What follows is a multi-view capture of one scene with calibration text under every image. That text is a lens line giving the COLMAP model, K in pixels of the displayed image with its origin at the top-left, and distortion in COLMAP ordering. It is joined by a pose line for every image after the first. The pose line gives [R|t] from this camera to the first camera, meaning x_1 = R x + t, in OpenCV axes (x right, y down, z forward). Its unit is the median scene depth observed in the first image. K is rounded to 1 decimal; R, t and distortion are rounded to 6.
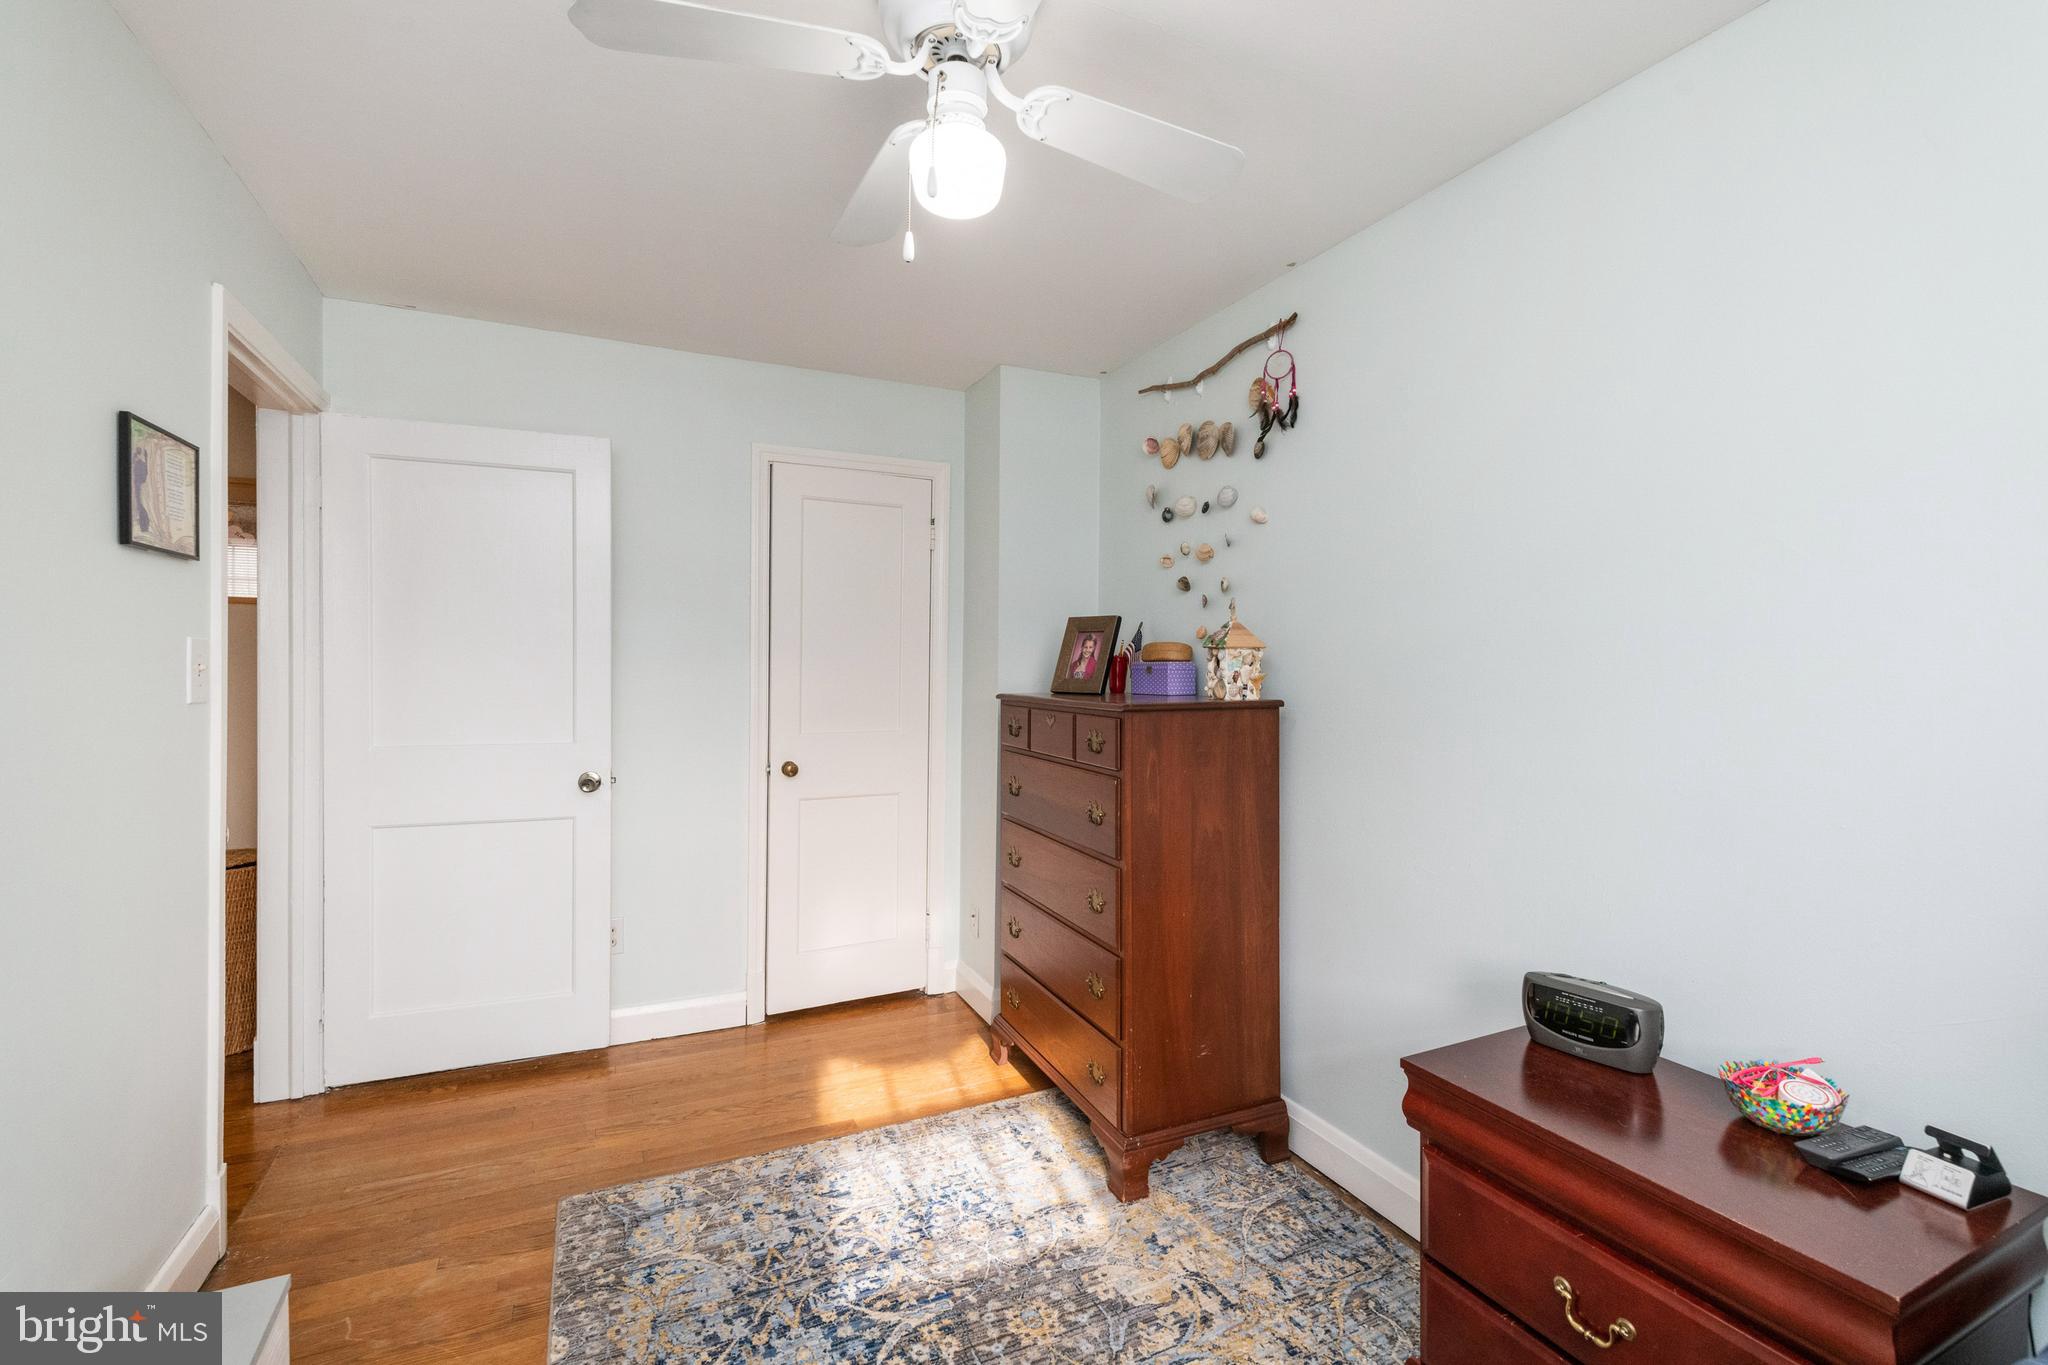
lens RADIAL K [[884.6, 0, 1020.3], [0, 884.6, 674.4], [0, 0, 1]] dist [0.008324, -0.003538]
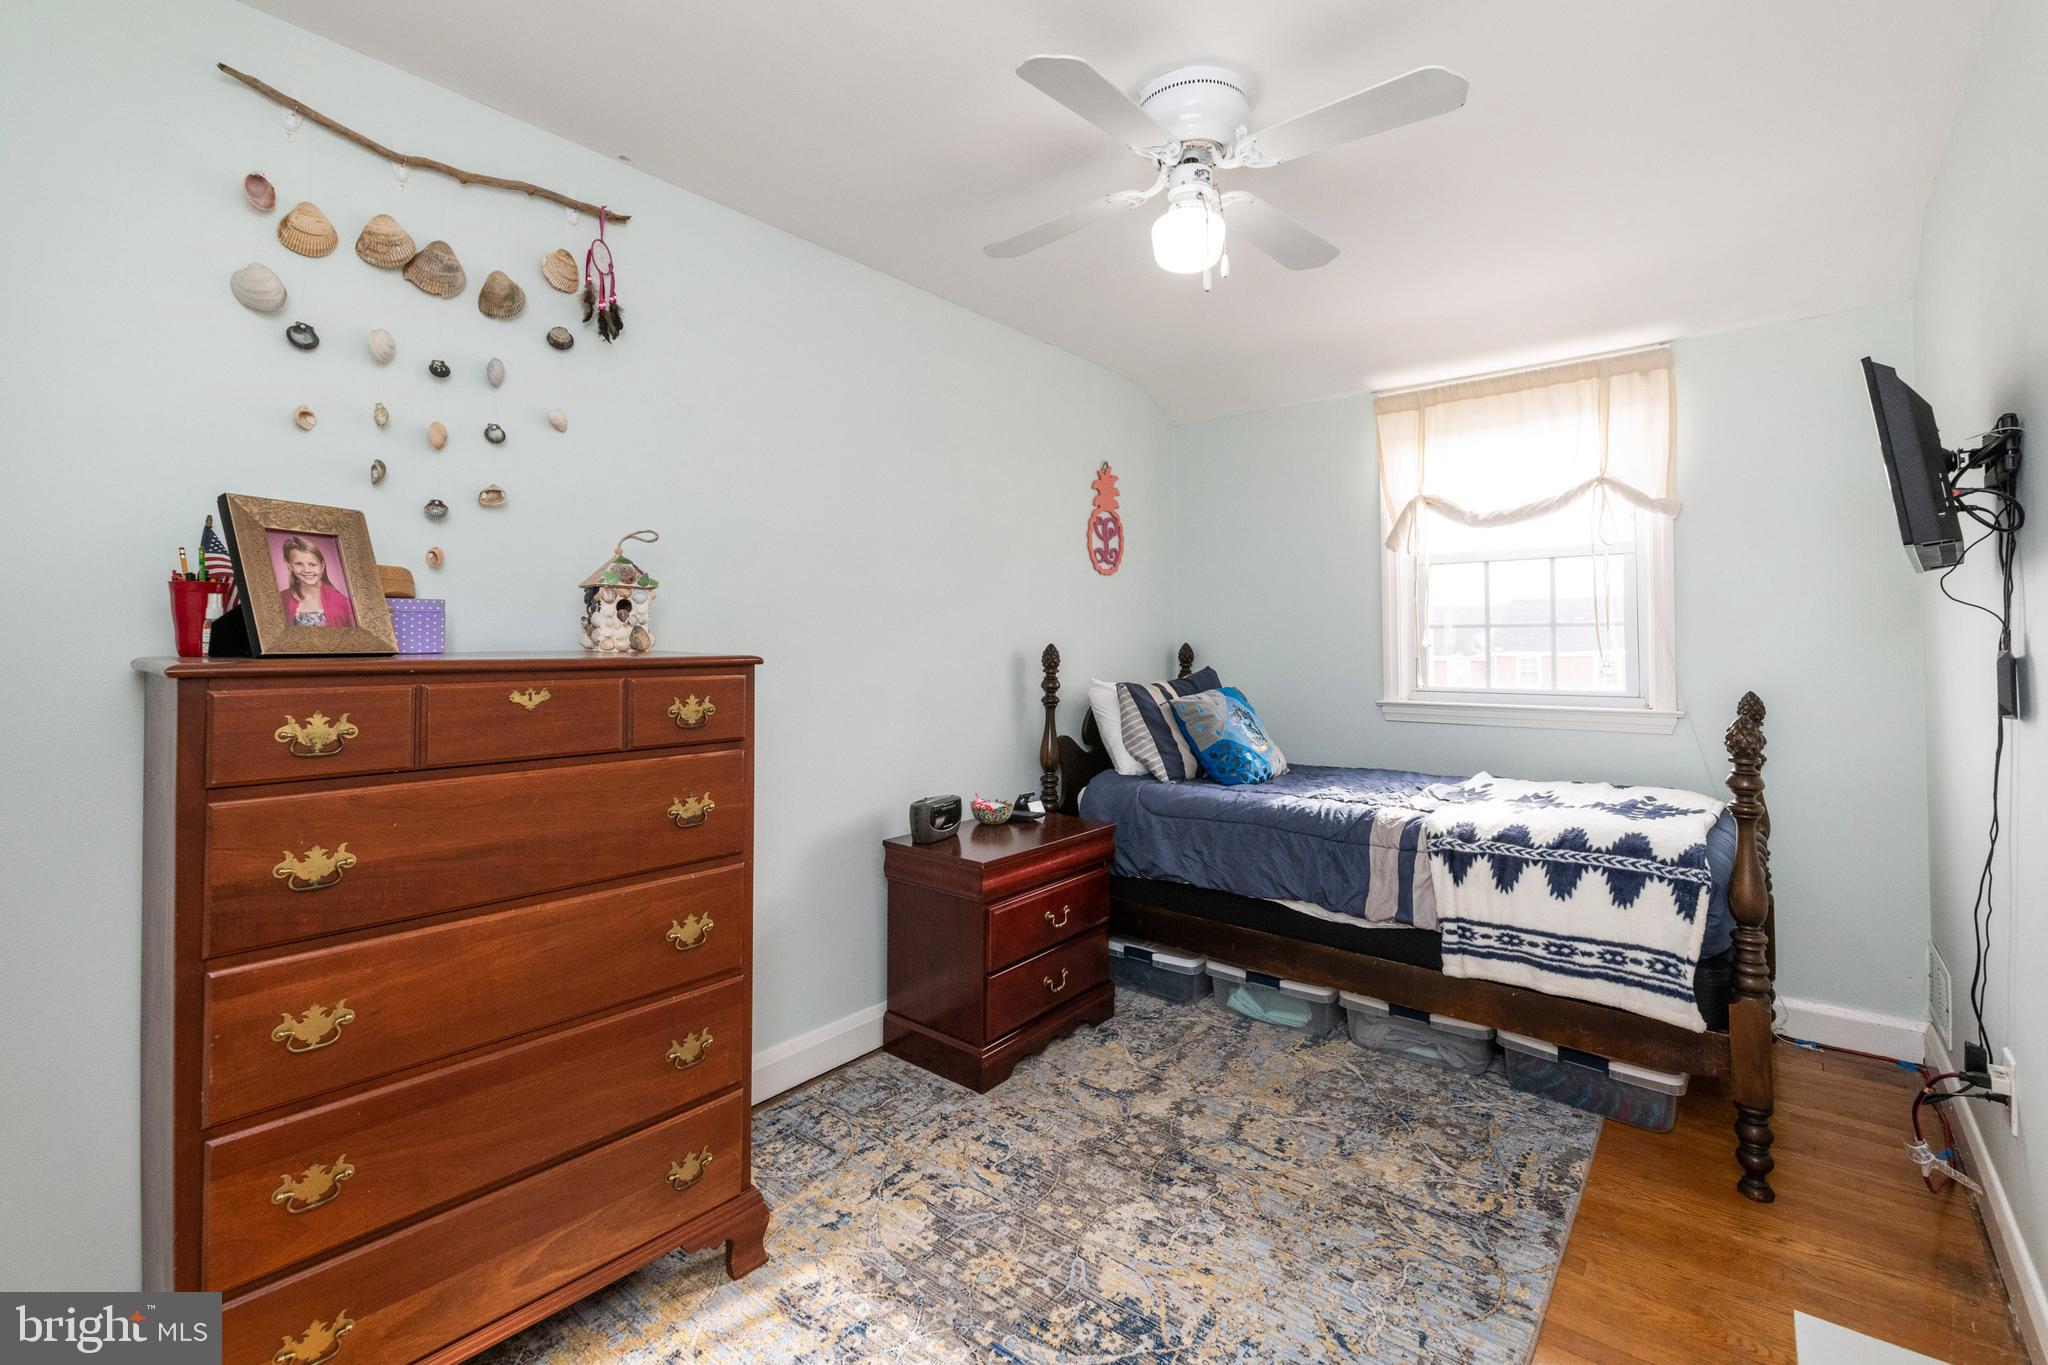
lens RADIAL K [[884.6, 0, 1019.0], [0, 884.6, 635.5], [0, 0, 1]] dist [0.008324, -0.003538]
pose [[-0.422147, 0.001495, 0.906526, -0.838156], [0.000954, 0.999999, -0.001205, 0.015963], [-0.906527, 0.000356, -0.422148, 1.296951]]
